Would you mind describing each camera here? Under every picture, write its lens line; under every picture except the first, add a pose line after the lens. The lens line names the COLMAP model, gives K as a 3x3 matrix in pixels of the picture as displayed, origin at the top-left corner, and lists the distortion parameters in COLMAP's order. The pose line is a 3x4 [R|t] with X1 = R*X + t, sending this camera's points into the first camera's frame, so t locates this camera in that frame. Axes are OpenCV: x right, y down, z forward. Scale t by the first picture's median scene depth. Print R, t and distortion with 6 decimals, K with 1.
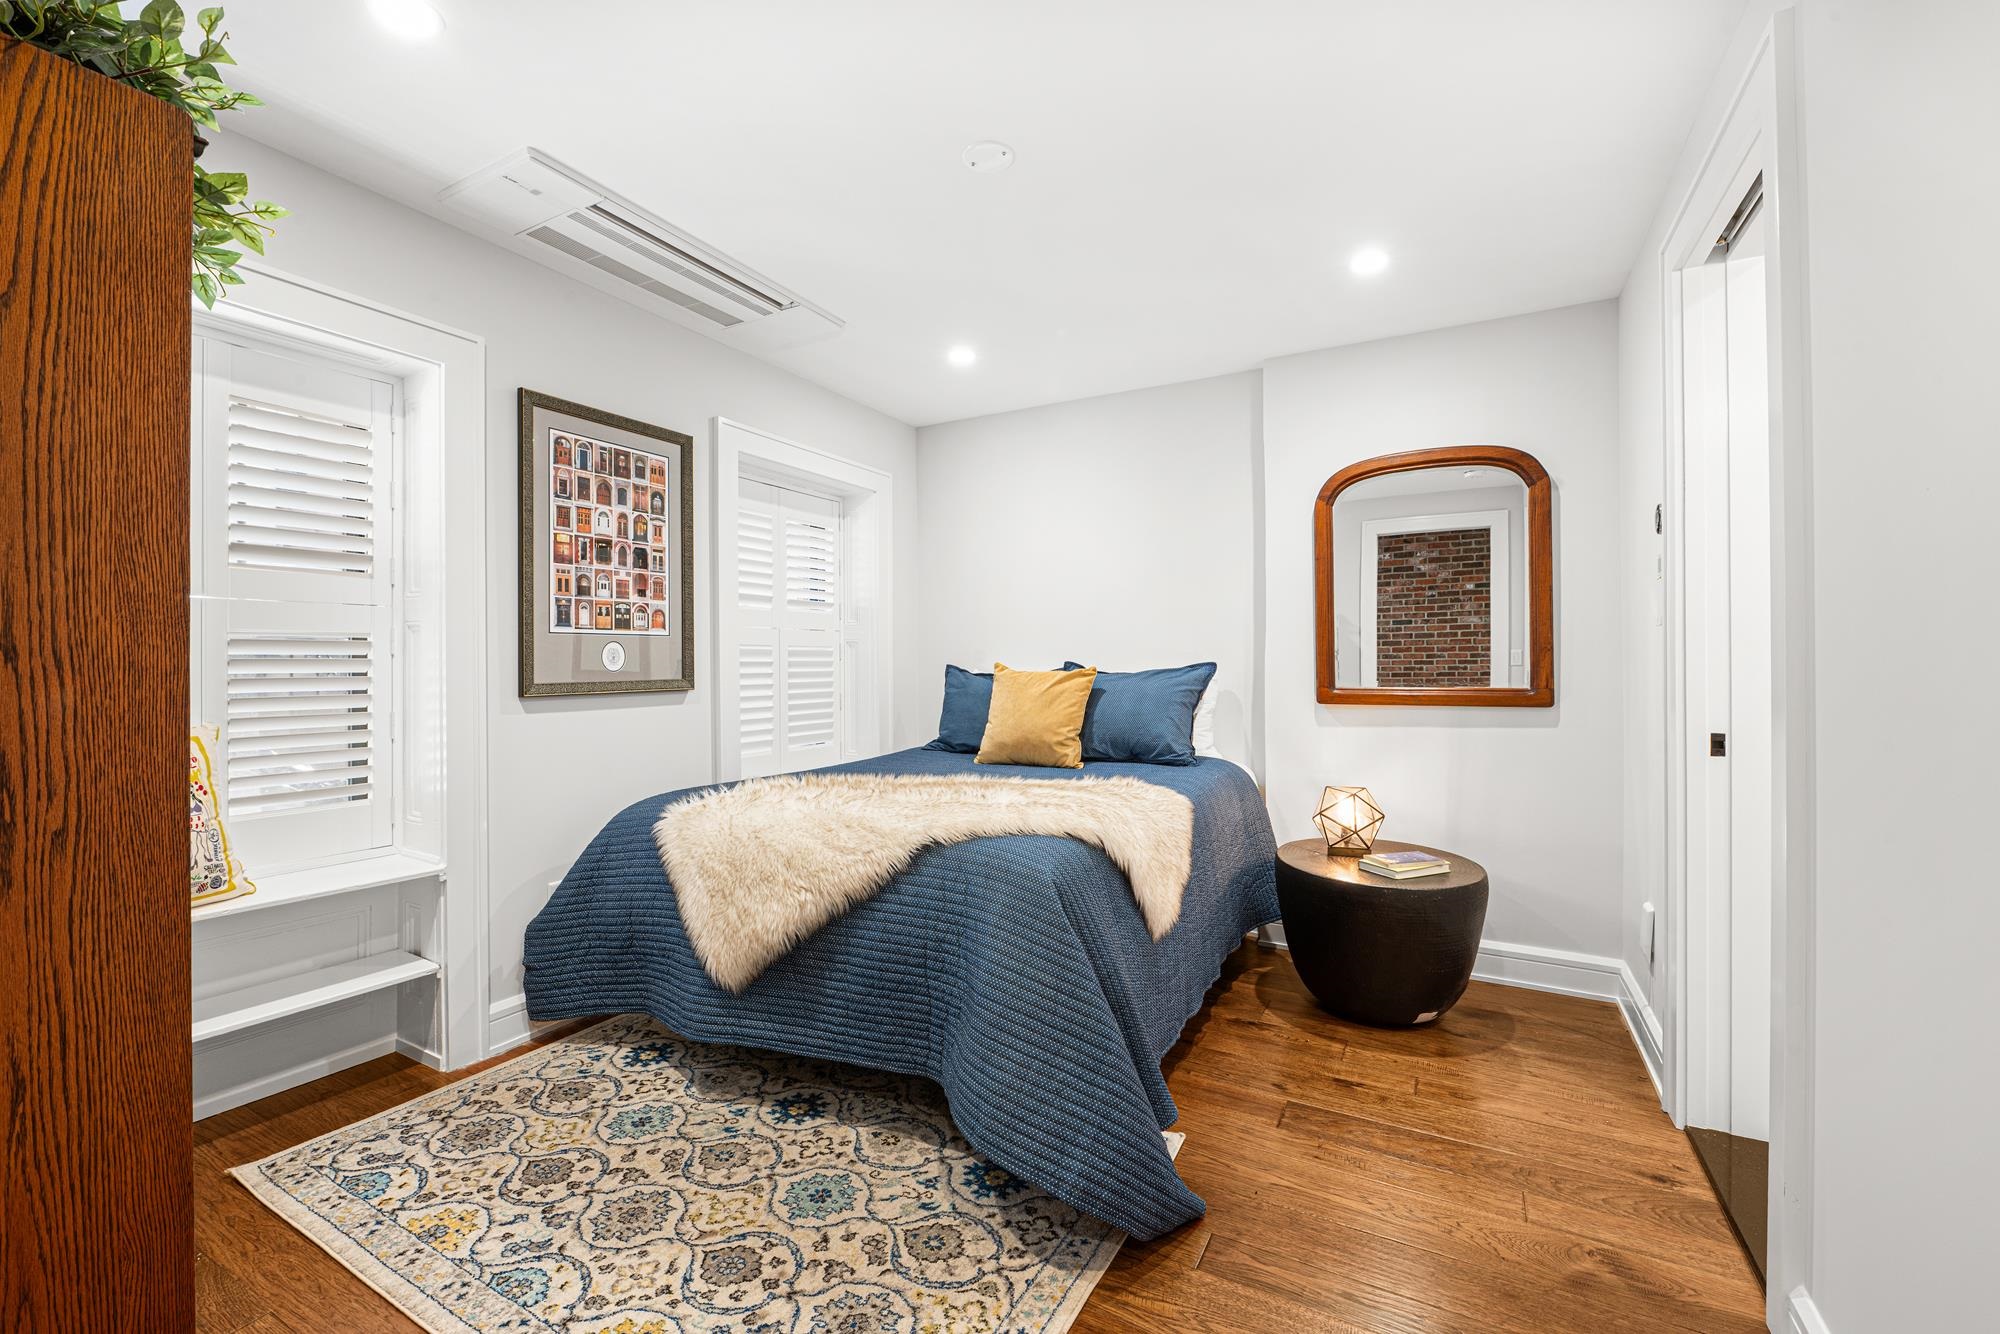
lens RADIAL K [[793.7, 0, 988.0], [0, 793.7, 674.0], [0, 0, 1]] dist [-0.009116, -0.001001]
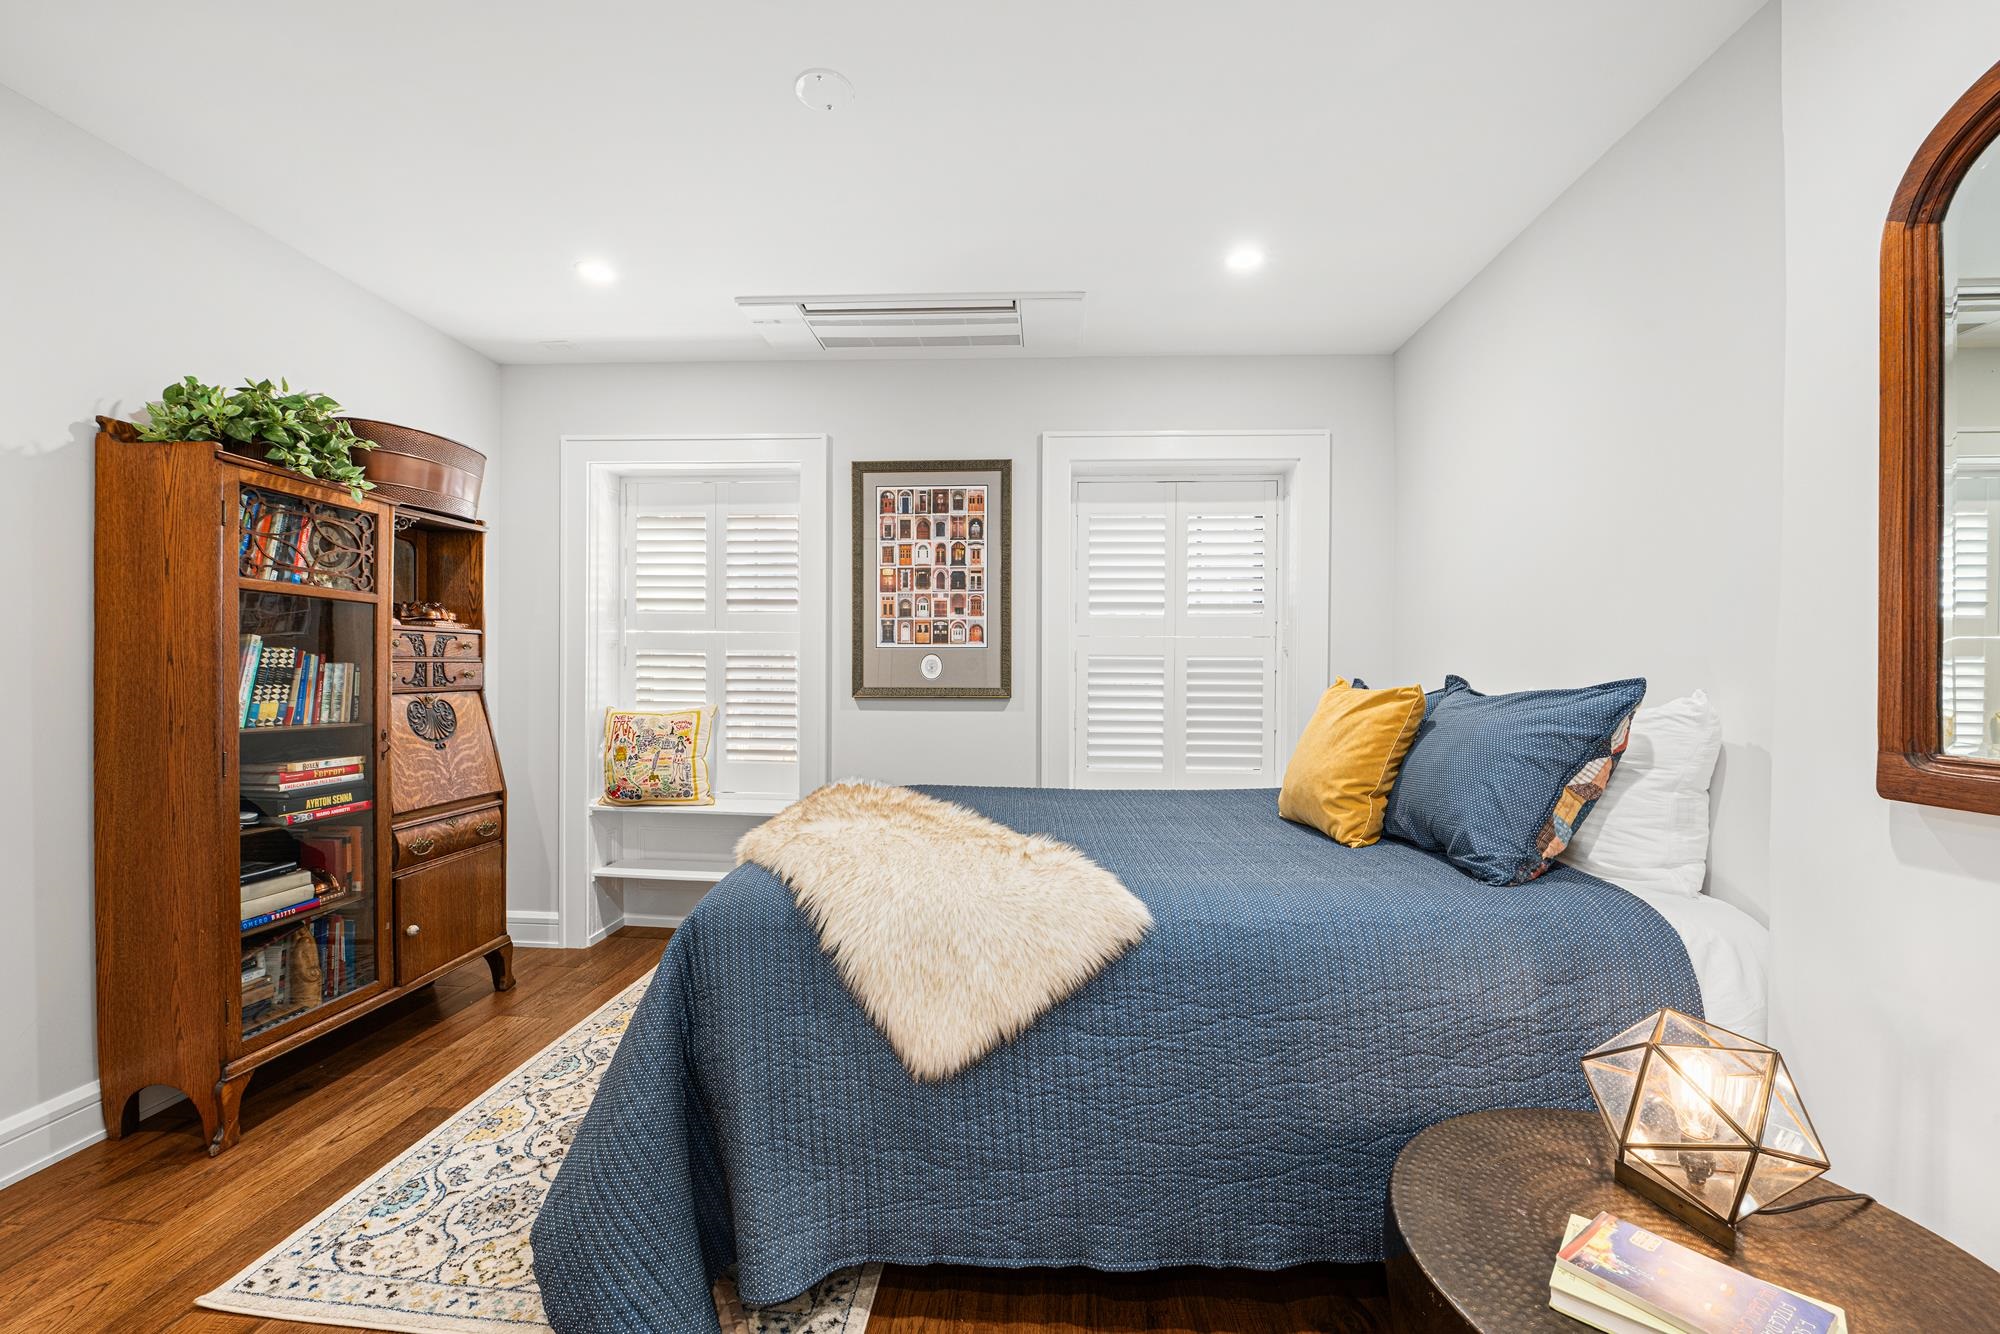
lens RADIAL K [[793.7, 0, 1025.2], [0, 793.7, 693.3], [0, 0, 1]] dist [-0.009116, -0.001001]
pose [[0.460261, 0.027006, -0.887373, 0.637941], [-0.023350, 0.999560, 0.018309, -0.007252], [0.887476, 0.012293, 0.460689, 0.576906]]
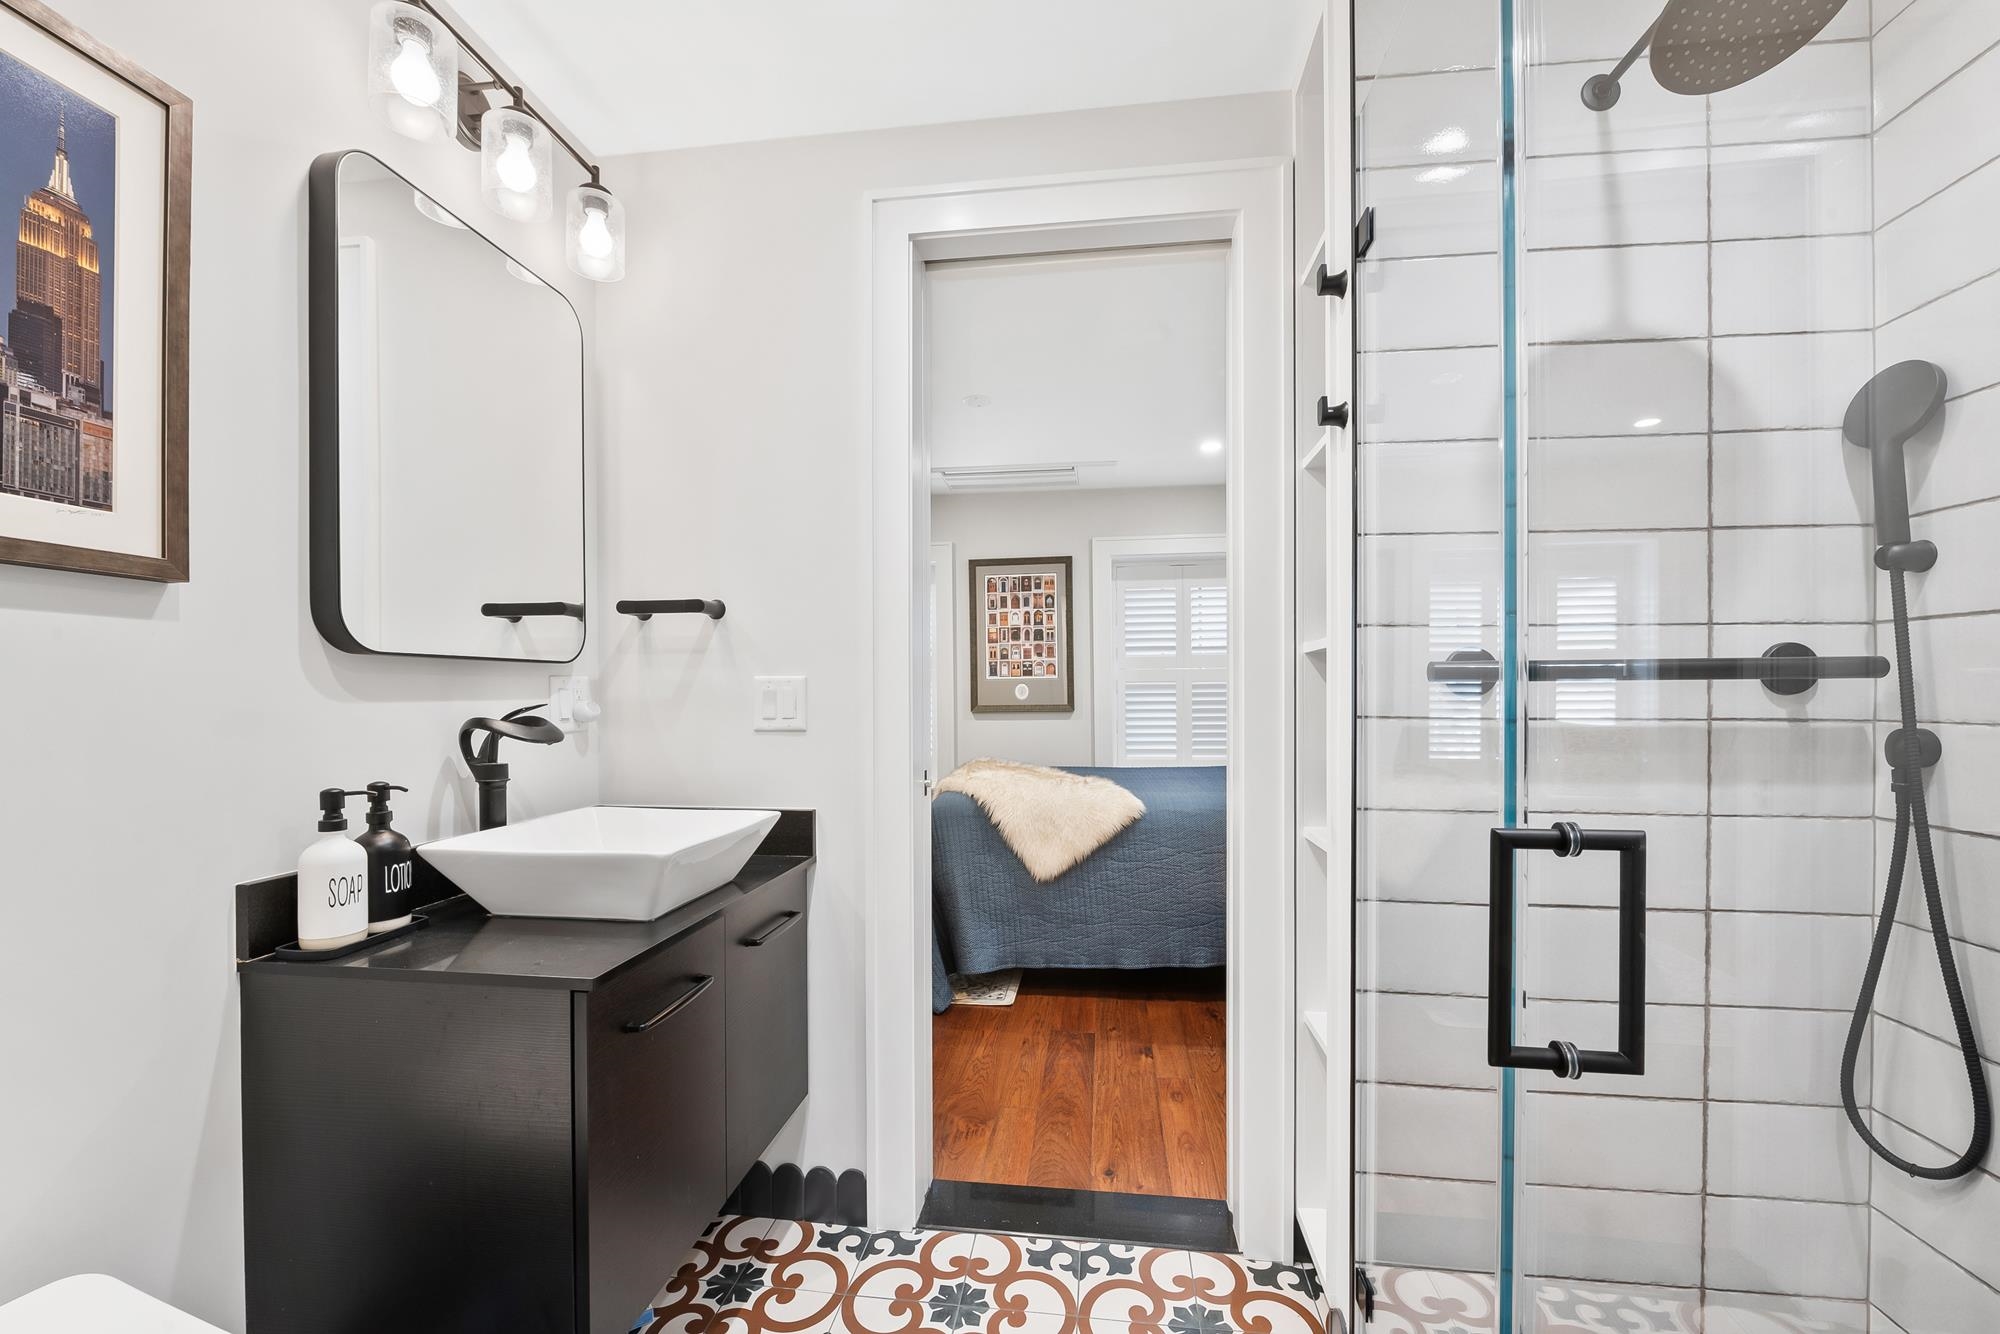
lens RADIAL K [[793.7, 0, 1008.3], [0, 793.7, 693.7], [0, 0, 1]] dist [-0.009116, -0.001001]
pose [[0.376850, -0.003731, -0.926267, 1.185535], [-0.008553, 0.999935, -0.007507, -0.002888], [0.926235, 0.010751, 0.376794, 0.288322]]
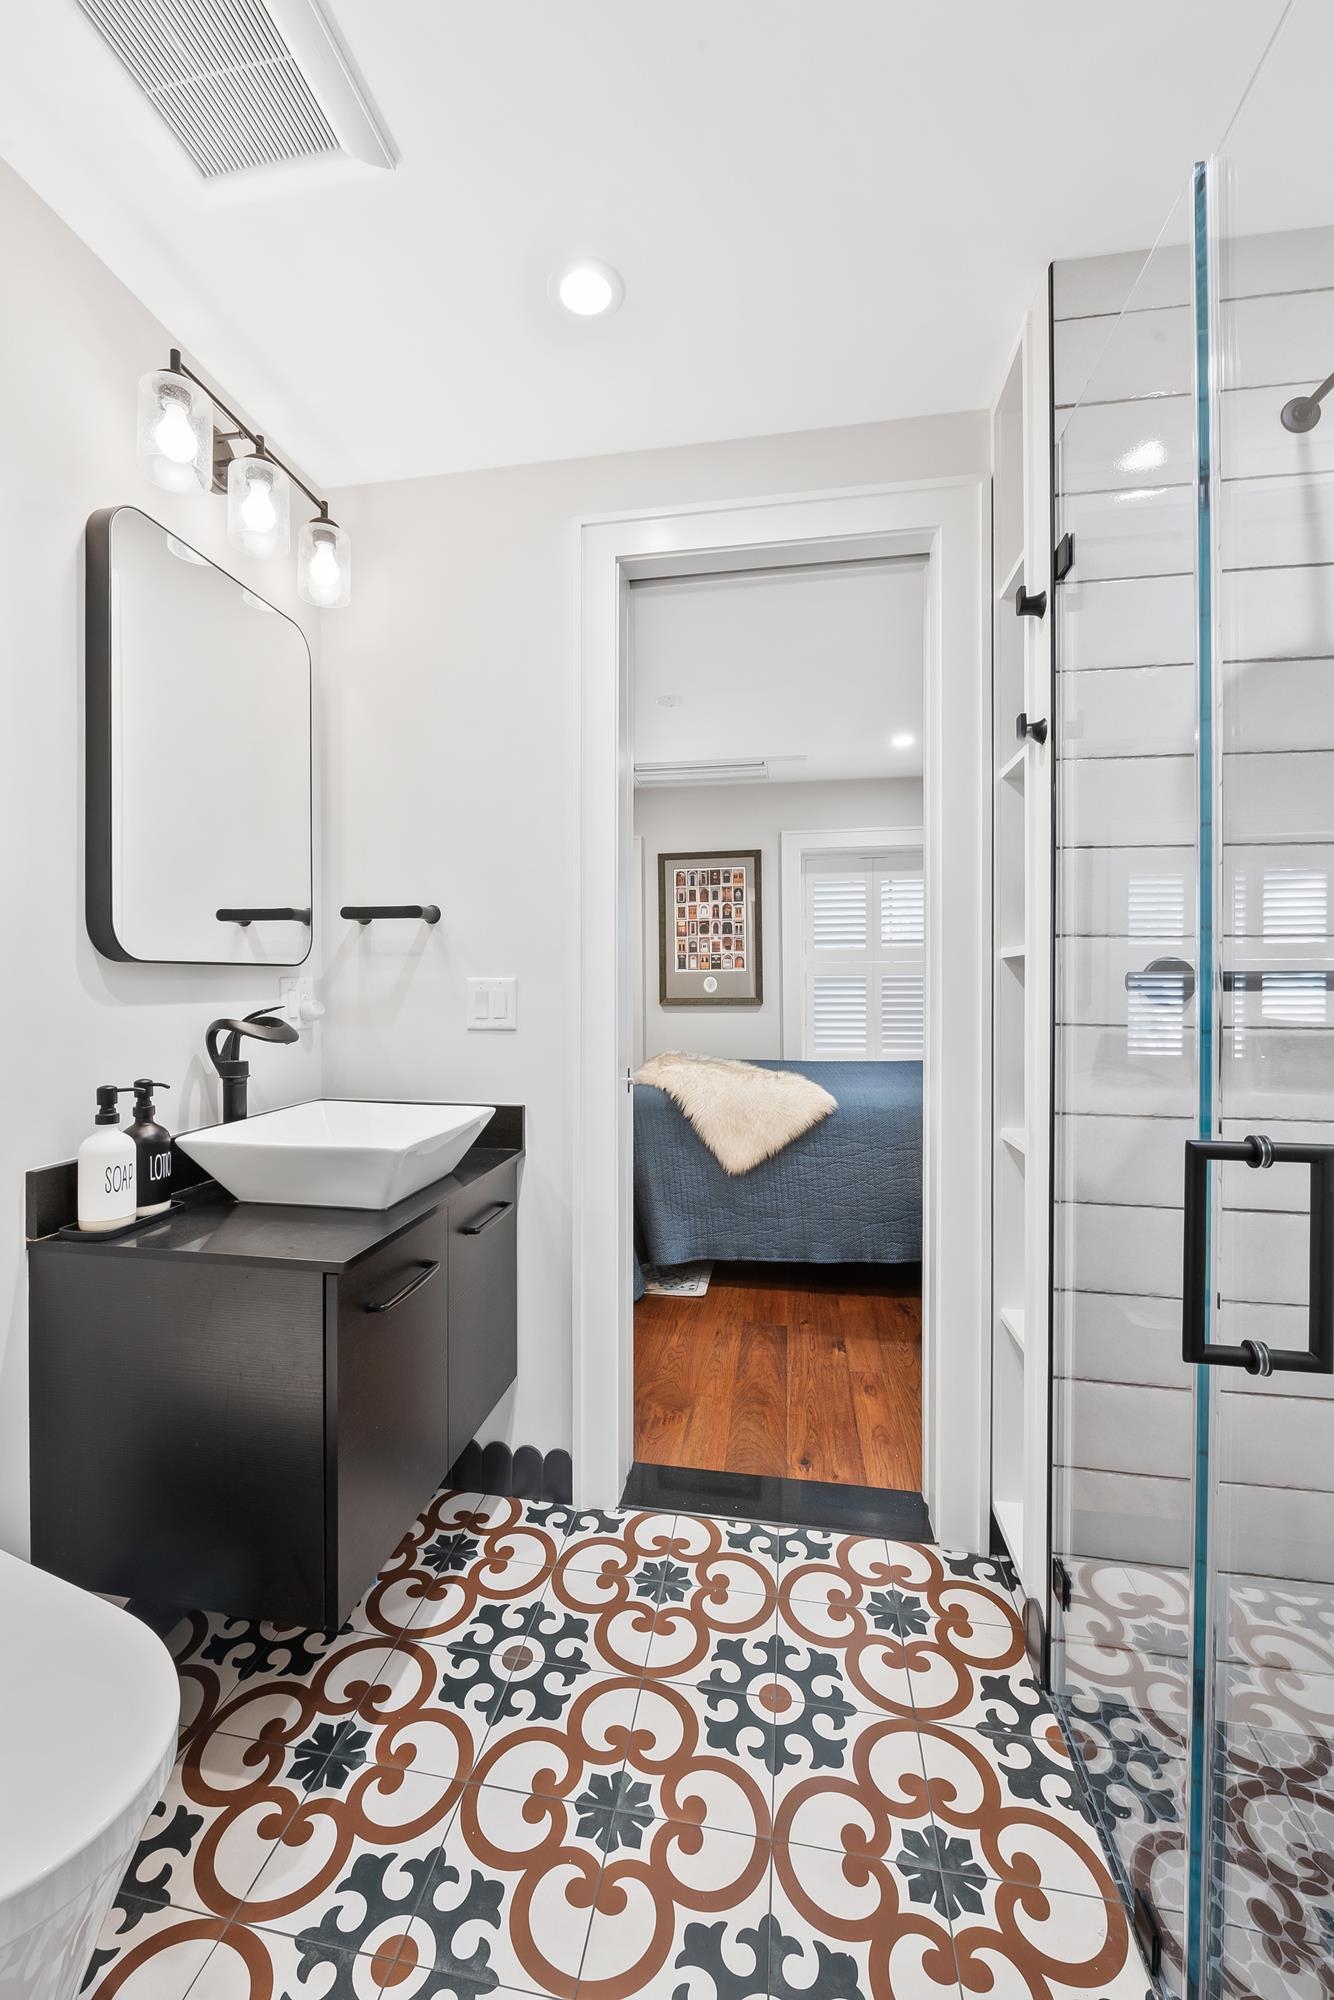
lens RADIAL K [[793.7, 0, 650.2], [0, 793.7, 982.6], [0, 0, 1]] dist [-0.009116, -0.001001]
pose [[0.325557, -0.004840, -0.945510, 1.196032], [-0.011643, 0.999891, -0.009127, -0.007814], [0.945451, 0.013980, 0.325465, 0.276079]]
